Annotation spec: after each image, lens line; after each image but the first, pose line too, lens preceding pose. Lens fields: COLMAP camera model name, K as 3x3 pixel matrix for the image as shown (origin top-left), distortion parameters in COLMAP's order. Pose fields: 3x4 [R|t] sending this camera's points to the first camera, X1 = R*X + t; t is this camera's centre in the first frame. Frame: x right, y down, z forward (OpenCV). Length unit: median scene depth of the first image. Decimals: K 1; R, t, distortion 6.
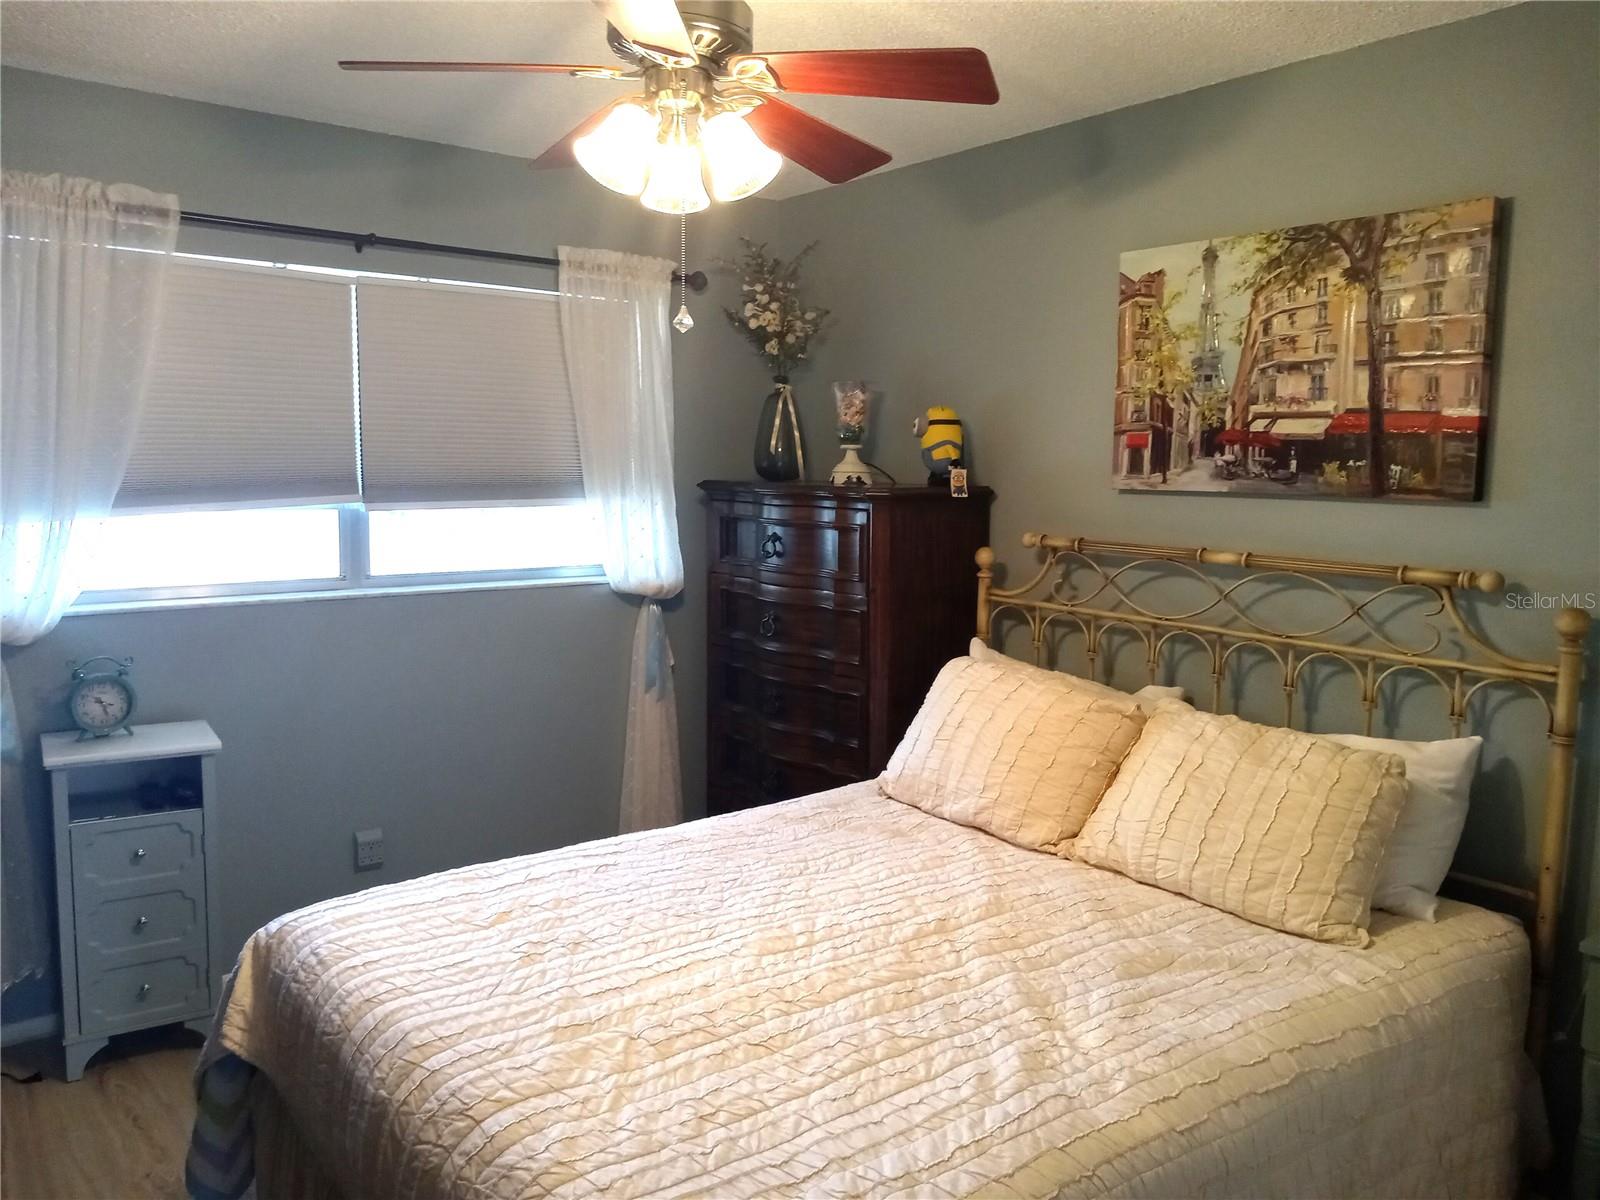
lens RADIAL K [[1210.7, 0, 801.3], [0, 1210.7, 598.4], [0, 0, 1]] dist [0.039236, -0.066138]
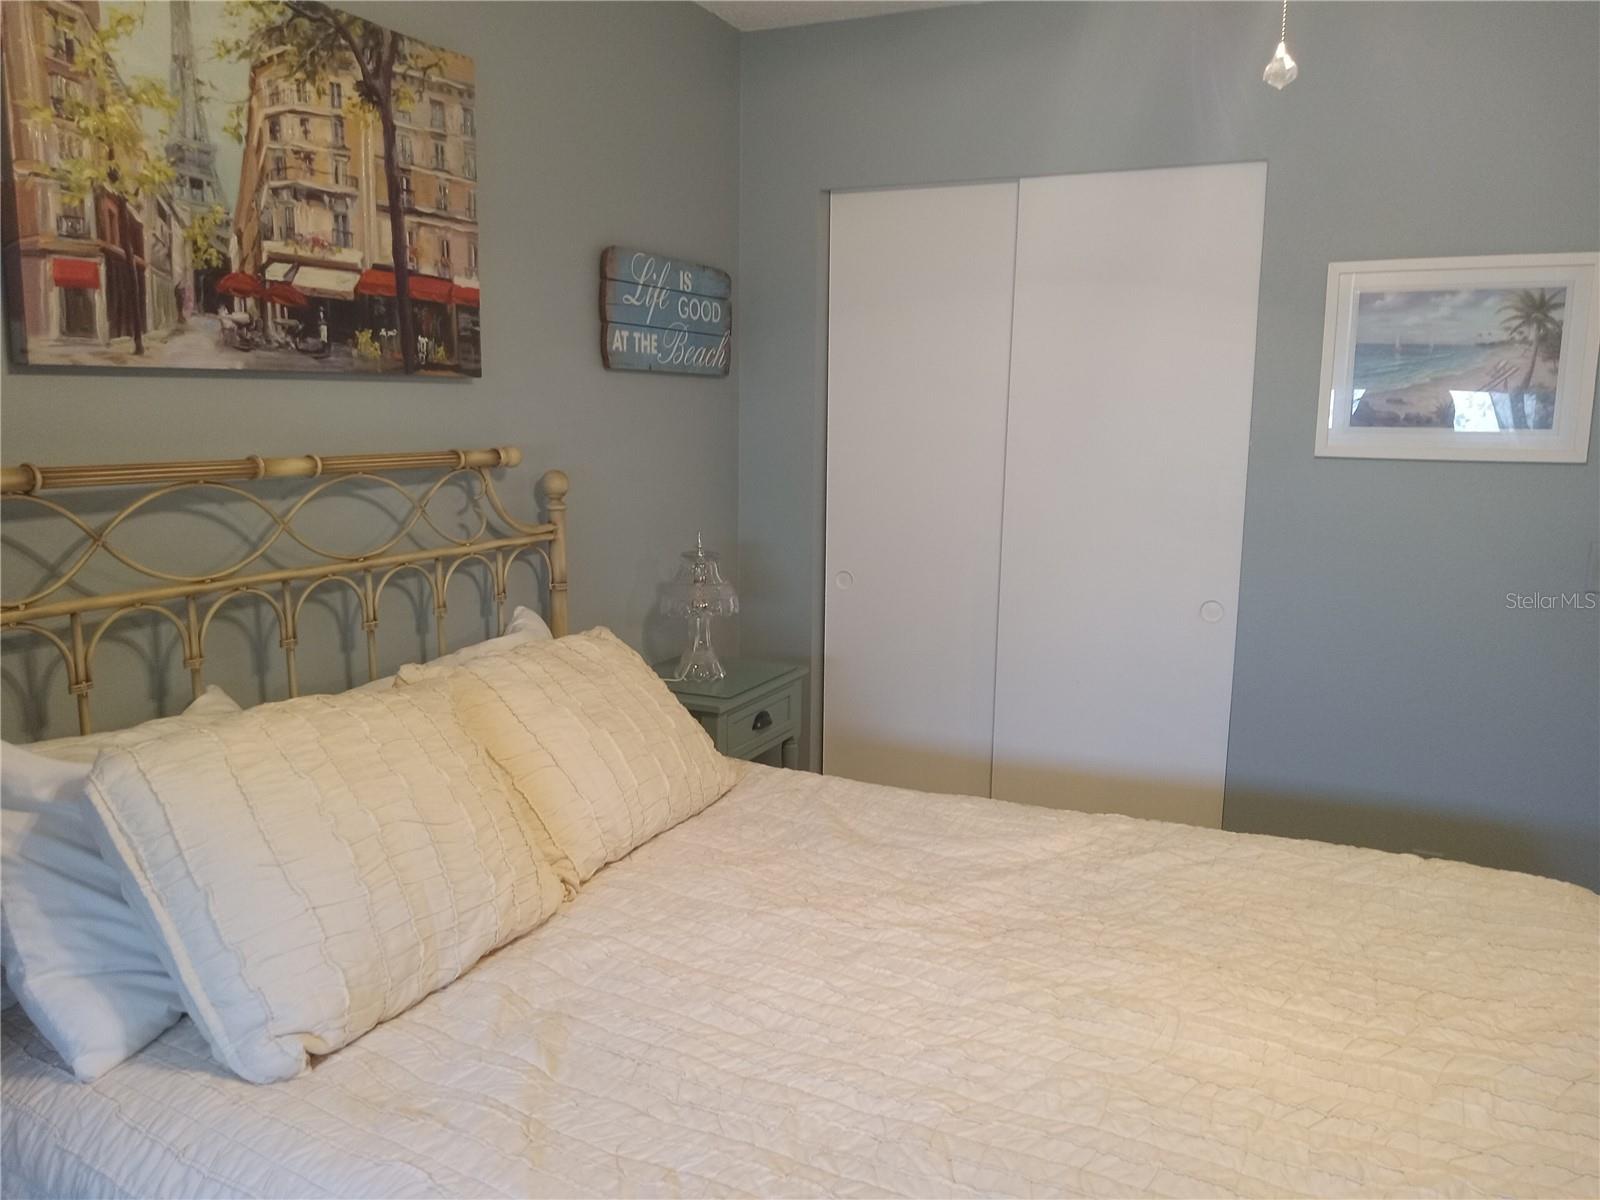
lens RADIAL K [[1191.3, 0, 797.6], [0, 1191.3, 587.9], [0, 0, 1]] dist [0.011542, -0.004706]
pose [[-0.443083, -0.156925, 0.882639, -0.383636], [0.093596, 0.971082, 0.219634, -0.088448], [-0.891582, 0.179928, -0.415582, 1.045576]]
